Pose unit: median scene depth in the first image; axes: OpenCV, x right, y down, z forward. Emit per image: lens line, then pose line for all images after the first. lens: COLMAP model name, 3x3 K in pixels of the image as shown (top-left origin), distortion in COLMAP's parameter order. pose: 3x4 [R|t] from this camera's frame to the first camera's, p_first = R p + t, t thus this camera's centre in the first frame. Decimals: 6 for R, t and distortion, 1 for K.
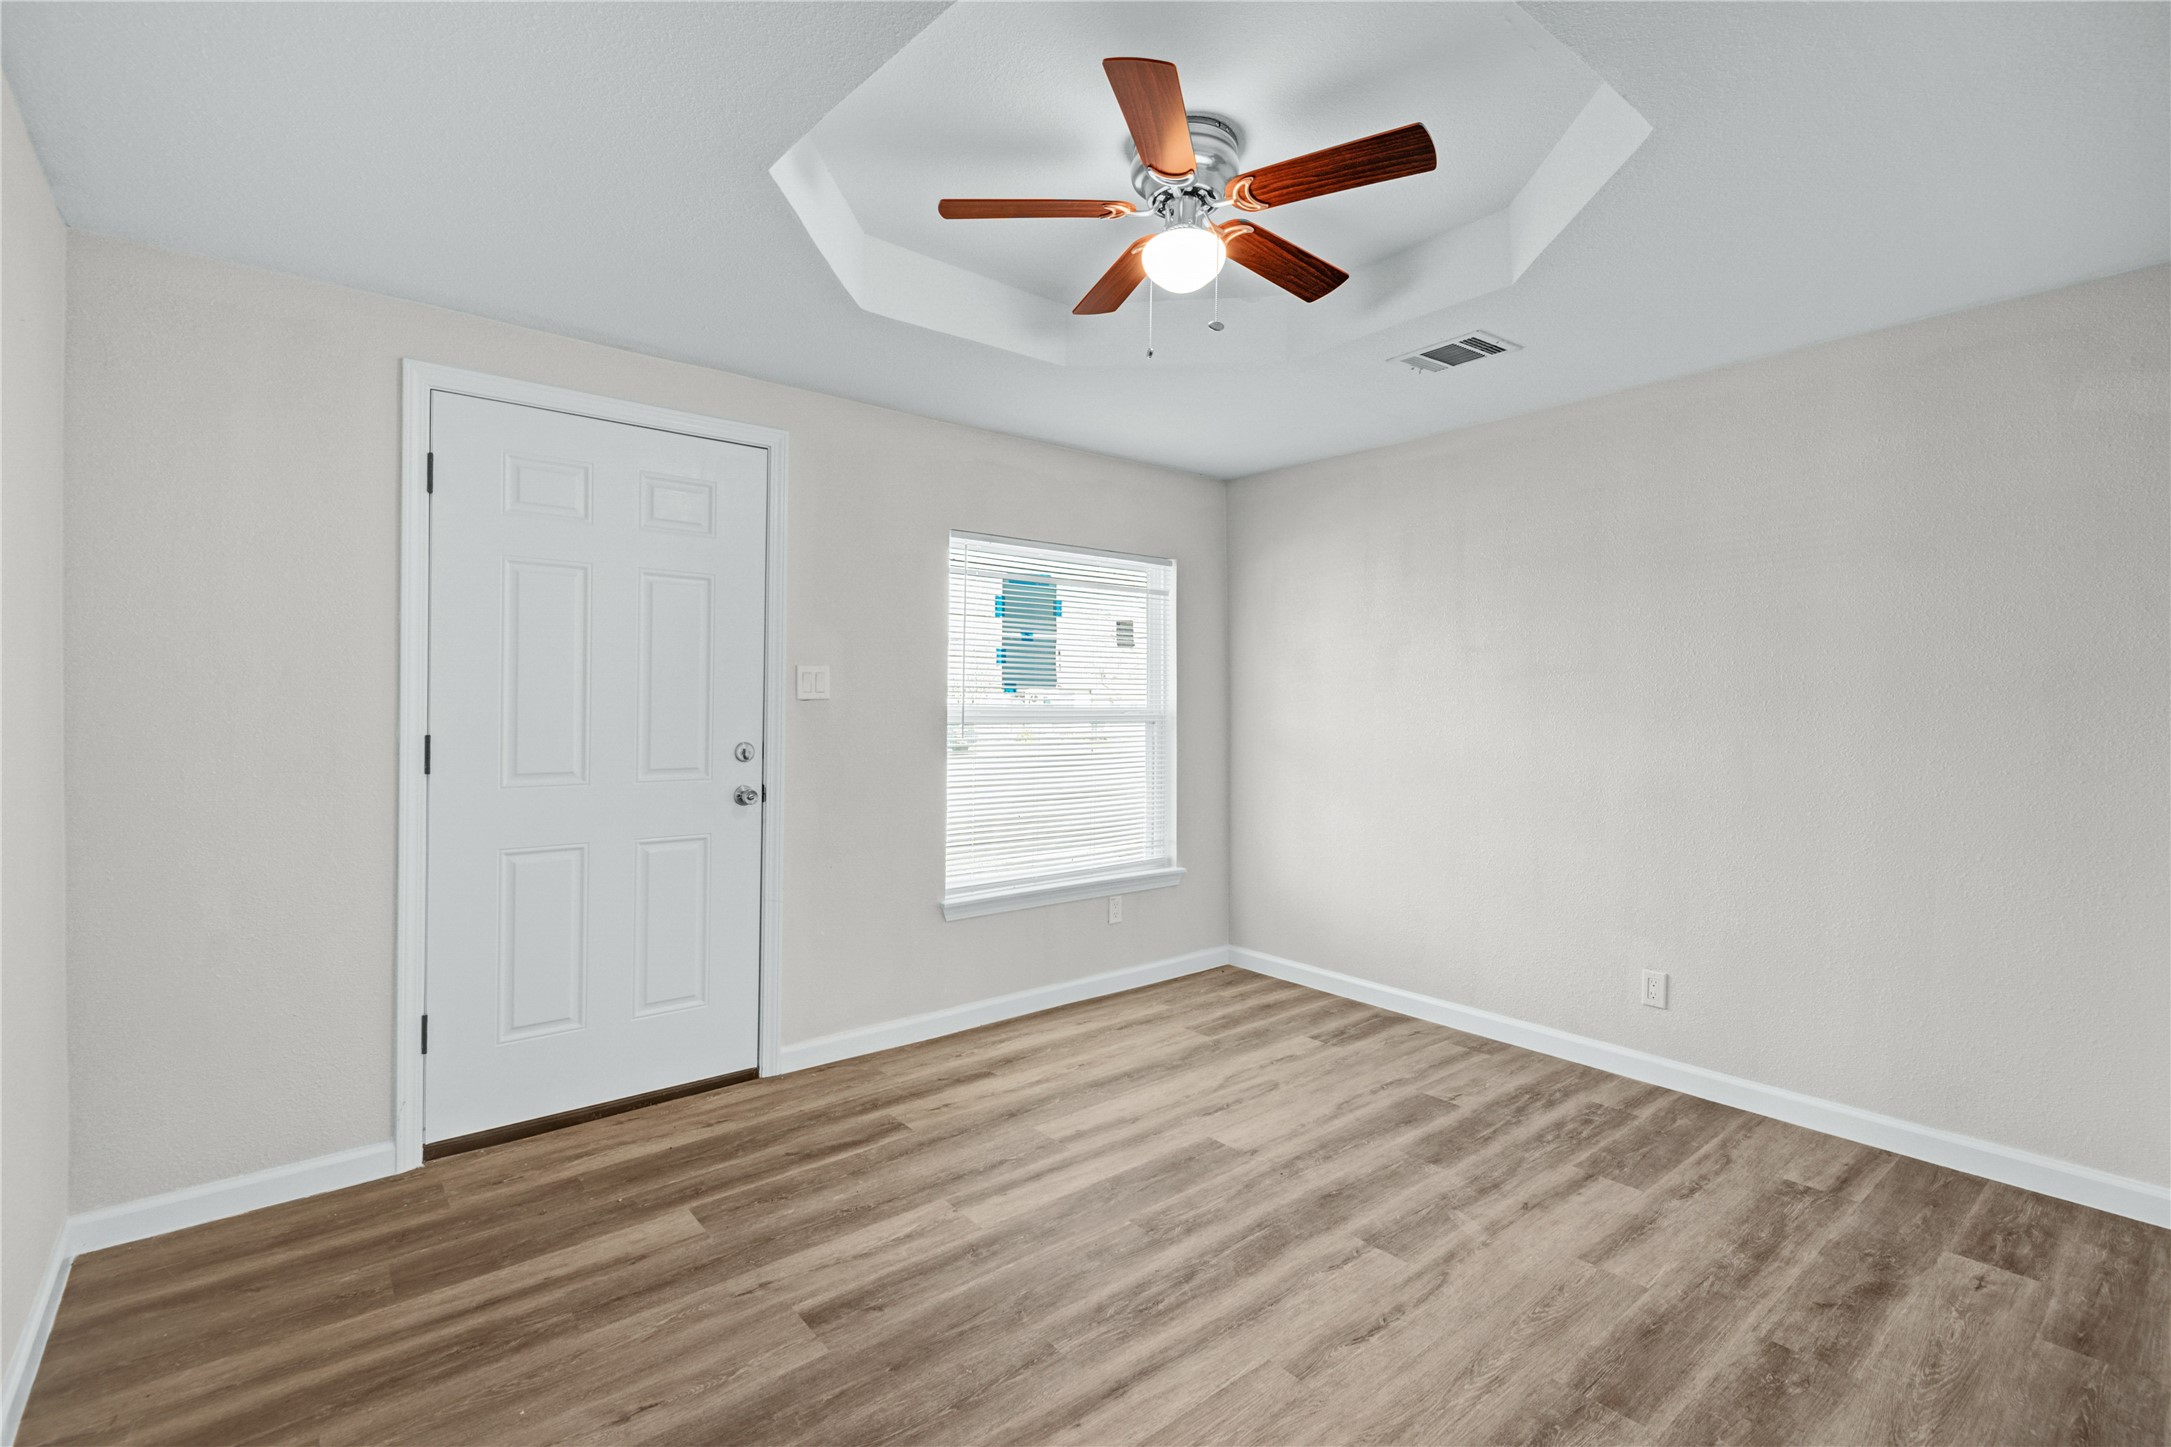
lens RADIAL K [[1000.6, 0, 1082.4], [0, 1000.6, 726.6], [0, 0, 1]] dist [0.001085, -0.003087]
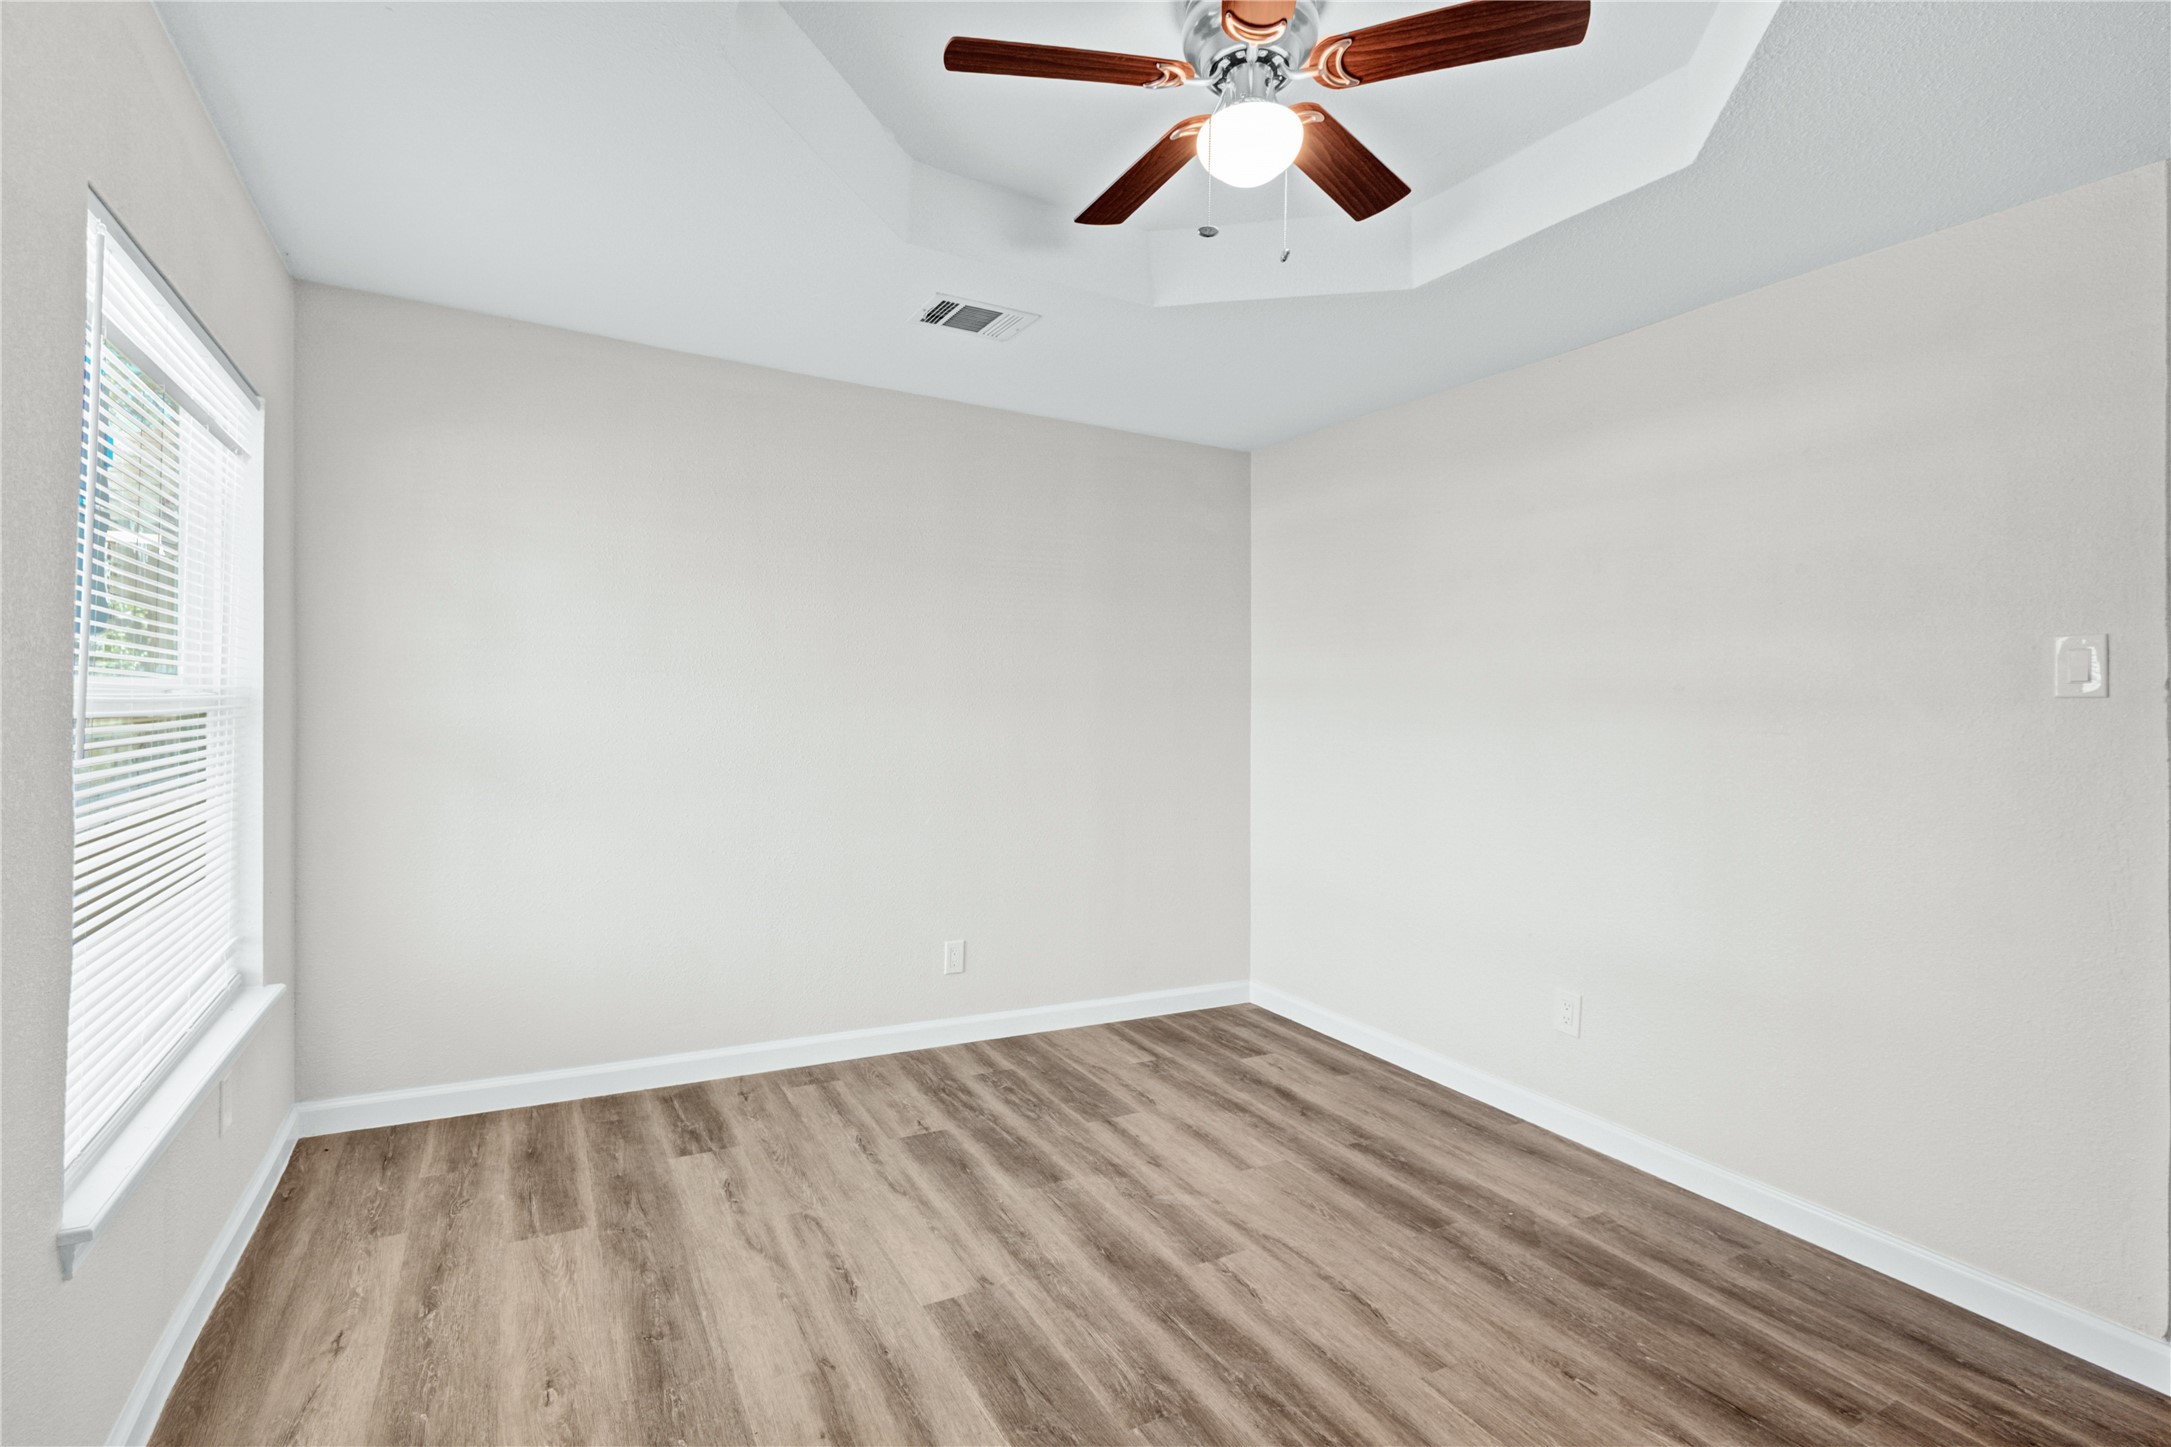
lens RADIAL K [[1000.6, 0, 1080.6], [0, 1000.6, 707.4], [0, 0, 1]] dist [0.001085, -0.003087]
pose [[0.173345, 0.002615, 0.984858, -0.558510], [-0.002189, 0.999995, -0.002270, -0.009553], [-0.984859, -0.001763, 0.173350, 0.783824]]
